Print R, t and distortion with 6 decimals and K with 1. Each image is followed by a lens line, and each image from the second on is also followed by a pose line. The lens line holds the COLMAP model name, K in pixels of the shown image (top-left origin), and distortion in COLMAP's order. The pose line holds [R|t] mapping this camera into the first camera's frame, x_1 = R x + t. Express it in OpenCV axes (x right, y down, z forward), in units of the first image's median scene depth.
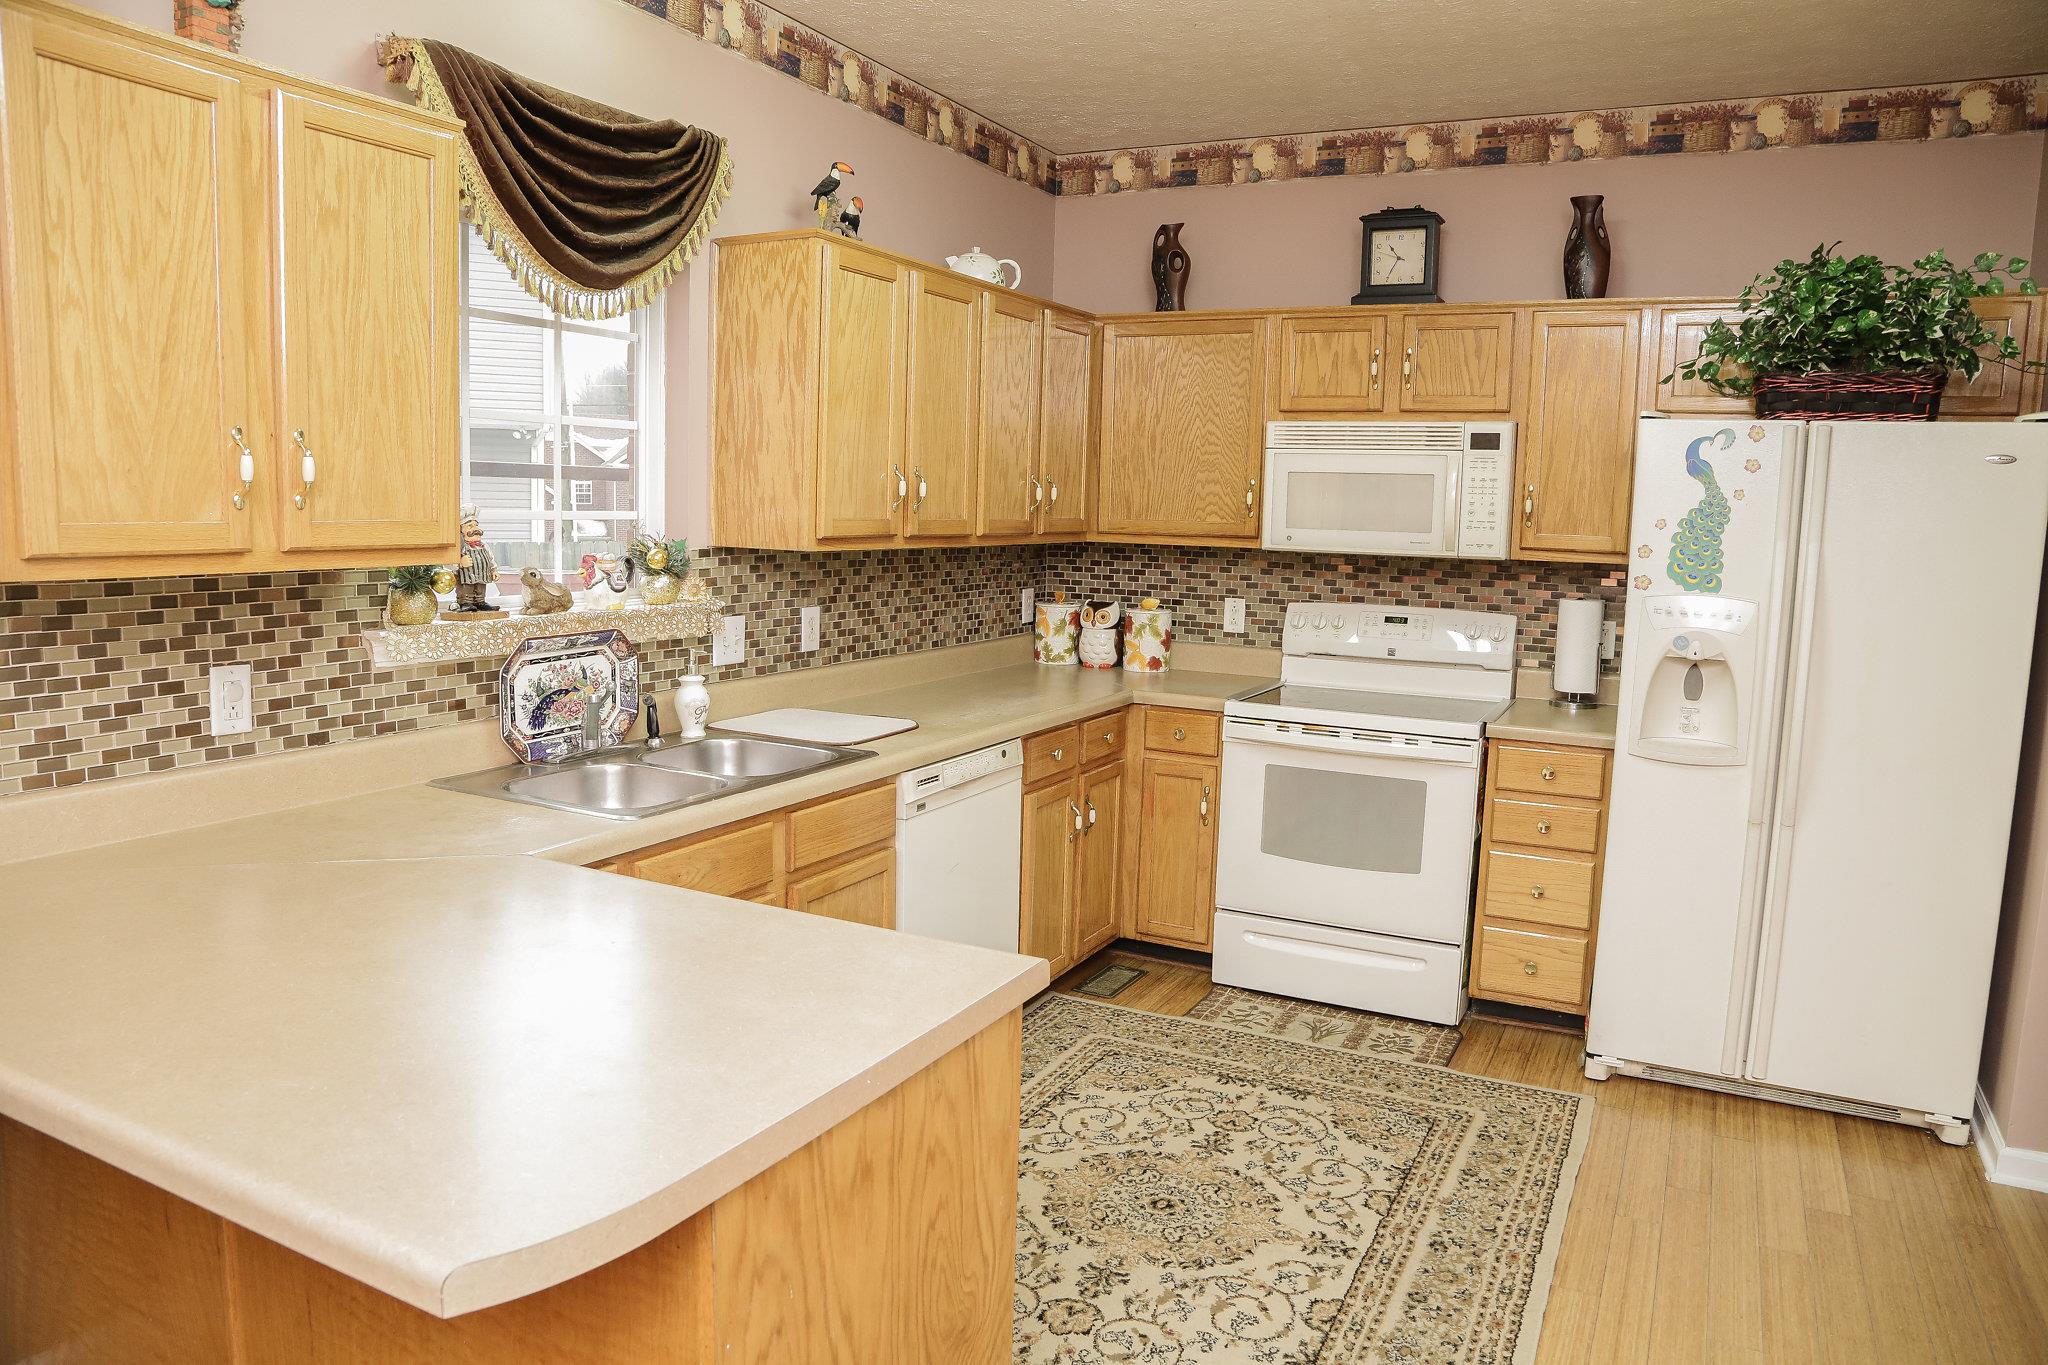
lens RADIAL K [[1407.4, 0, 1024.0], [0, 1407.4, 682.5], [0, 0, 1]] dist [-0.120991, 0.067716]
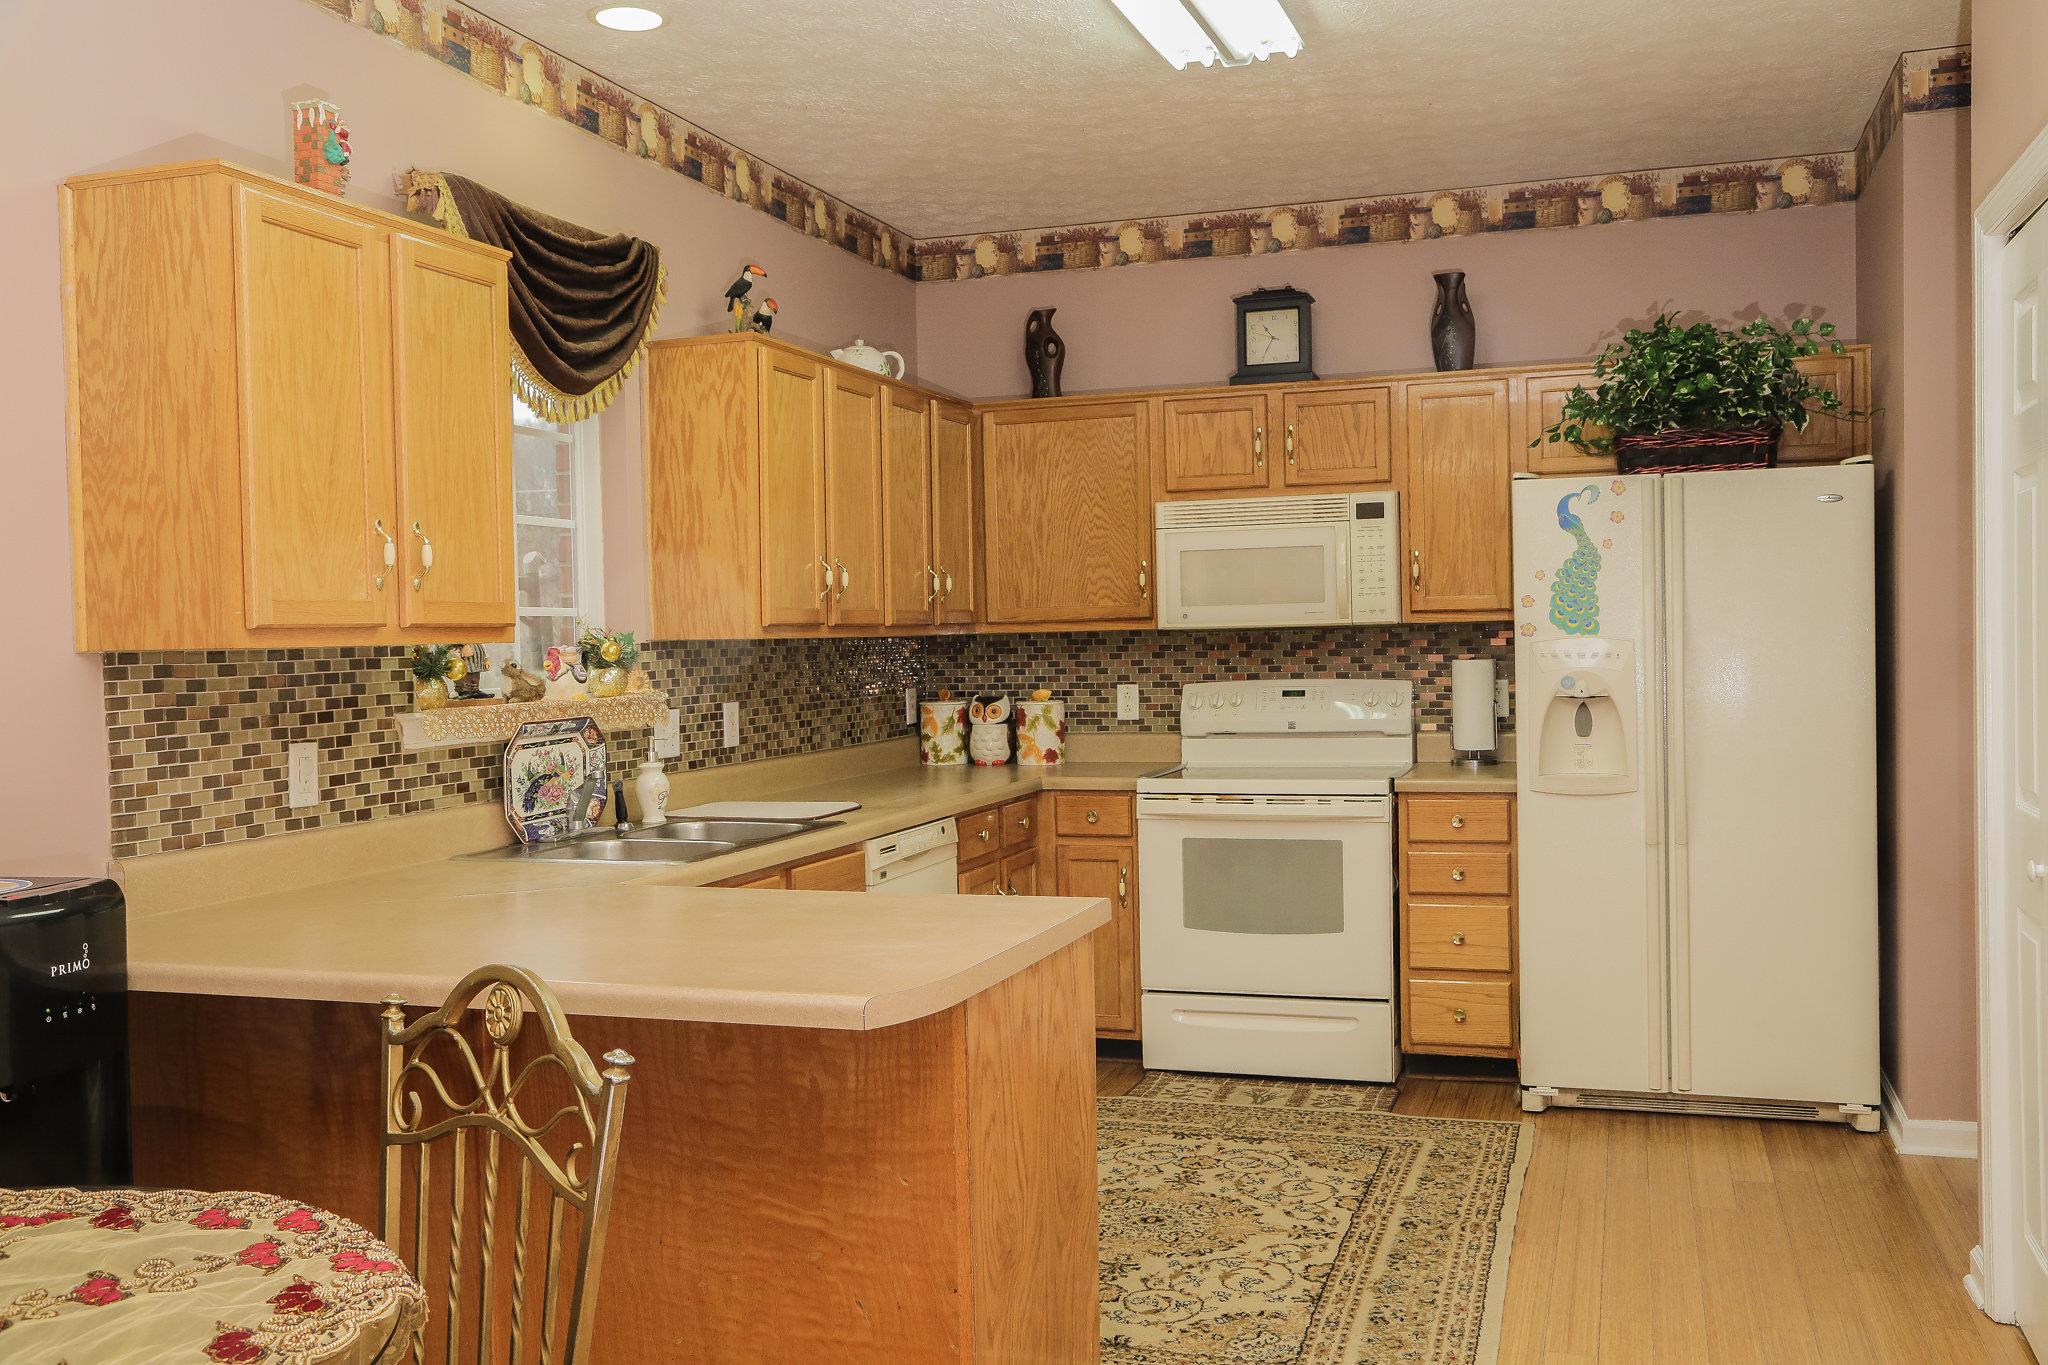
lens RADIAL K [[1896.0, 0, 1024.4], [0, 1896.0, 678.0], [0, 0, 1]] dist [-0.003690, 0.014620]
pose [[0.986627, -0.050544, 0.154960, -0.168807], [0.066646, 0.992698, -0.100540, 0.085804], [-0.148746, 0.109523, 0.982792, -0.389426]]
